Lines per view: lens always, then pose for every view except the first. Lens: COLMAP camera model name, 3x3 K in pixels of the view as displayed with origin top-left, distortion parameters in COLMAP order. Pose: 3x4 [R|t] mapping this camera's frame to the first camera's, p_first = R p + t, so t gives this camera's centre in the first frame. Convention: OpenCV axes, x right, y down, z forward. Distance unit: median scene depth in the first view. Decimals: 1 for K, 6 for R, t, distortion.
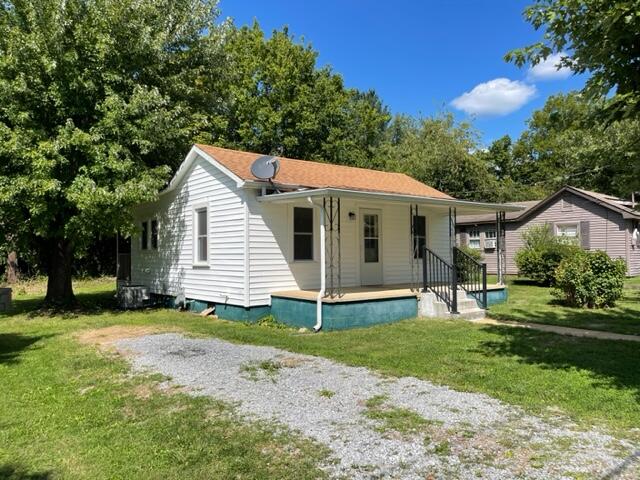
lens RADIAL K [[486.3, 0, 316.9], [0, 486.3, 233.5], [0, 0, 1]] dist [0.075781, -0.102521]
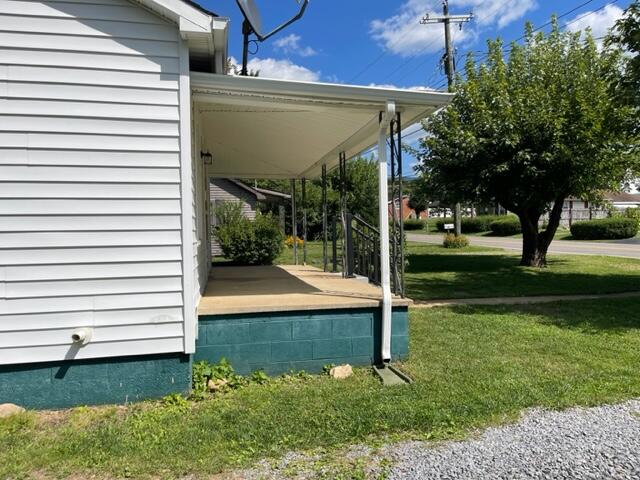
lens RADIAL K [[486.3, 0, 323.3], [0, 486.3, 238.2], [0, 0, 1]] dist [0.075781, -0.102521]
pose [[0.451432, -0.008228, 0.892267, -0.388841], [-0.024900, 0.999452, 0.021814, 0.043219], [-0.891958, -0.032065, 0.450980, 0.644590]]
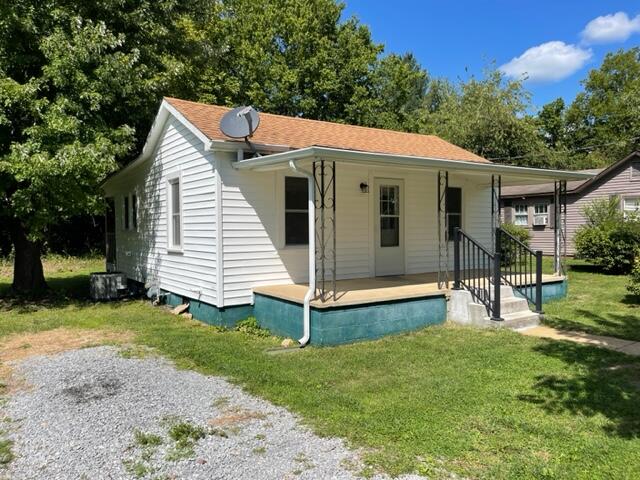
lens RADIAL K [[486.3, 0, 317.8], [0, 486.3, 237.7], [0, 0, 1]] dist [0.075781, -0.102521]
pose [[0.997056, 0.000289, -0.076676, 0.060708], [0.004447, 0.998091, 0.061595, -0.004940], [0.076547, -0.061754, 0.995152, 0.220954]]
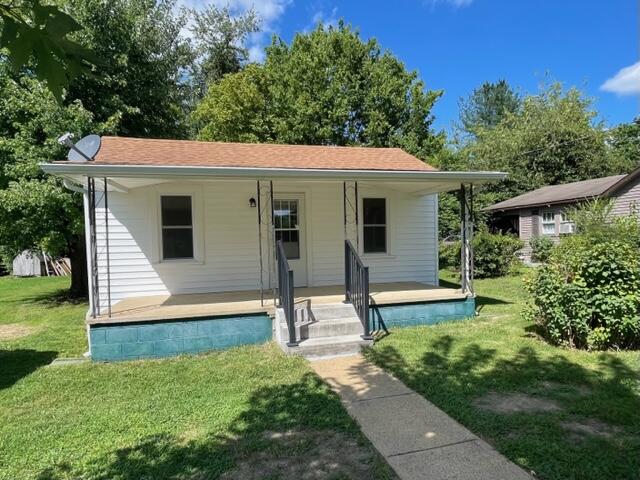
lens RADIAL K [[379.4, 0, 311.8], [0, 379.4, 254.3], [0, 0, 1]] dist [0.001063, -0.002792]
pose [[0.915827, -0.000986, -0.401573, 0.431953], [0.034186, 0.996558, 0.075517, 0.005151], [0.400116, -0.082889, 0.912708, 0.480175]]
